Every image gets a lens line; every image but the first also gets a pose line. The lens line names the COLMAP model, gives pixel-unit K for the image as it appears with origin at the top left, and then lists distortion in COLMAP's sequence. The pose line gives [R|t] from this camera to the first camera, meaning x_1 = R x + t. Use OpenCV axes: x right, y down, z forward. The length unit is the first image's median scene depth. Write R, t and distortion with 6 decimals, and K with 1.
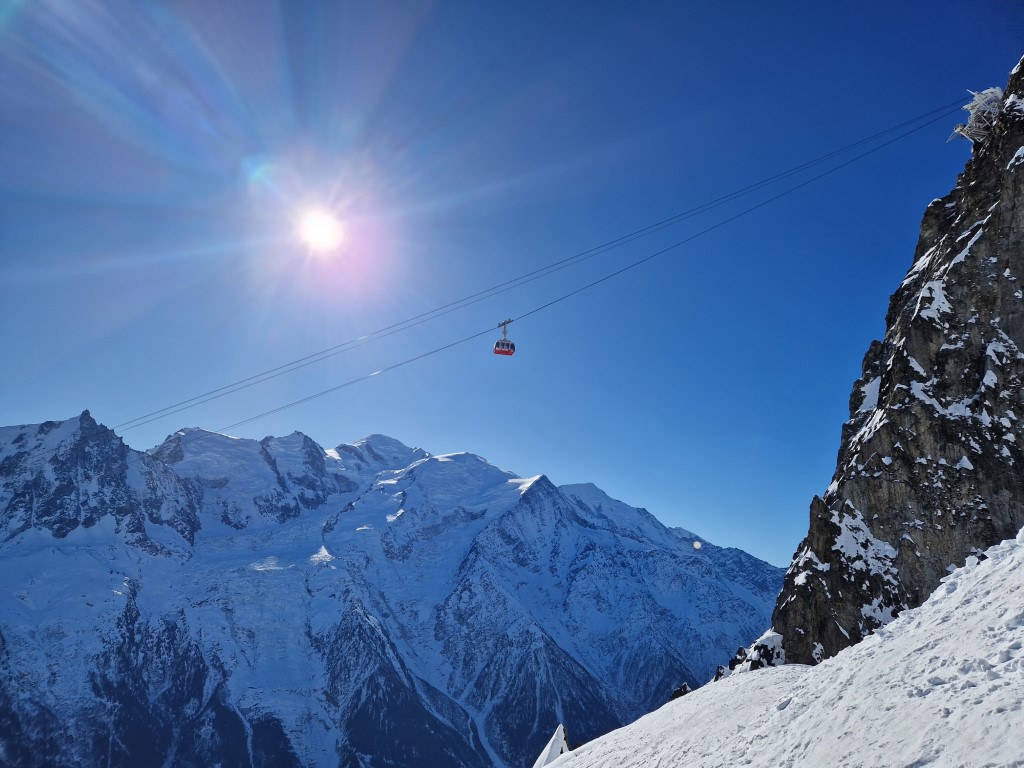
lens RADIAL K [[672.4, 0, 512.0], [0, 672.4, 384.0], [0, 0, 1]] dist [0.086970, -0.069421]
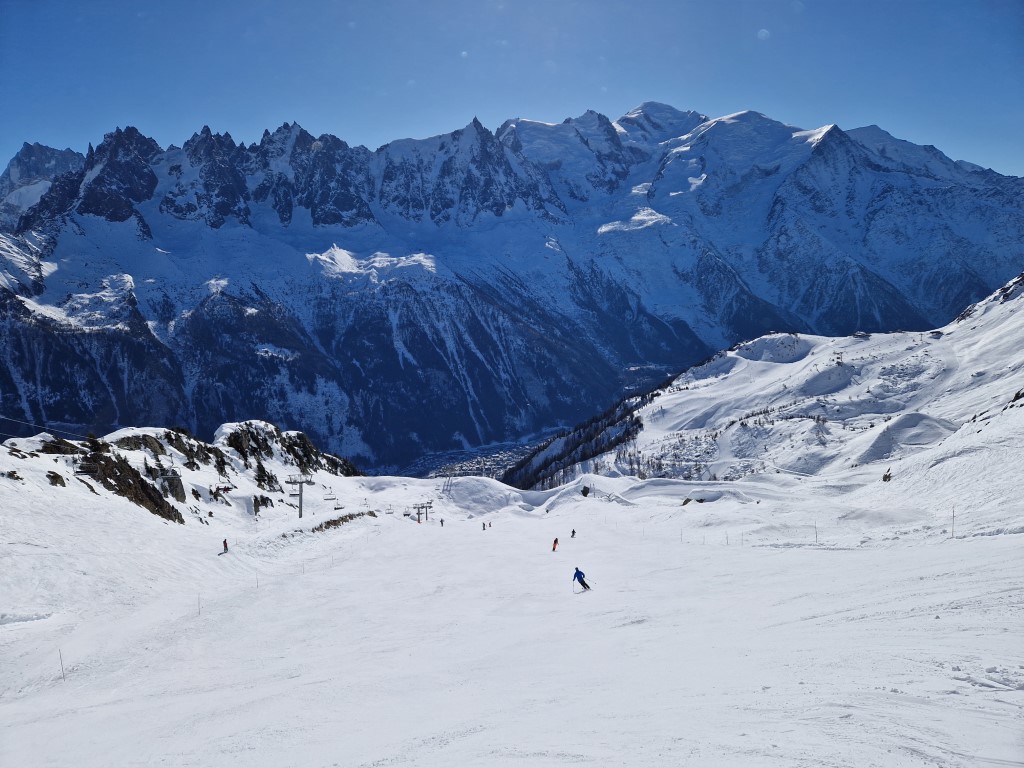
lens RADIAL K [[672.4, 0, 512.0], [0, 672.4, 384.0], [0, 0, 1]] dist [0.086970, -0.069421]
pose [[0.957695, -0.007548, -0.287687, -0.165511], [0.141817, 0.882229, 0.448954, -0.075911], [0.250417, -0.470760, 0.845976, -0.274148]]
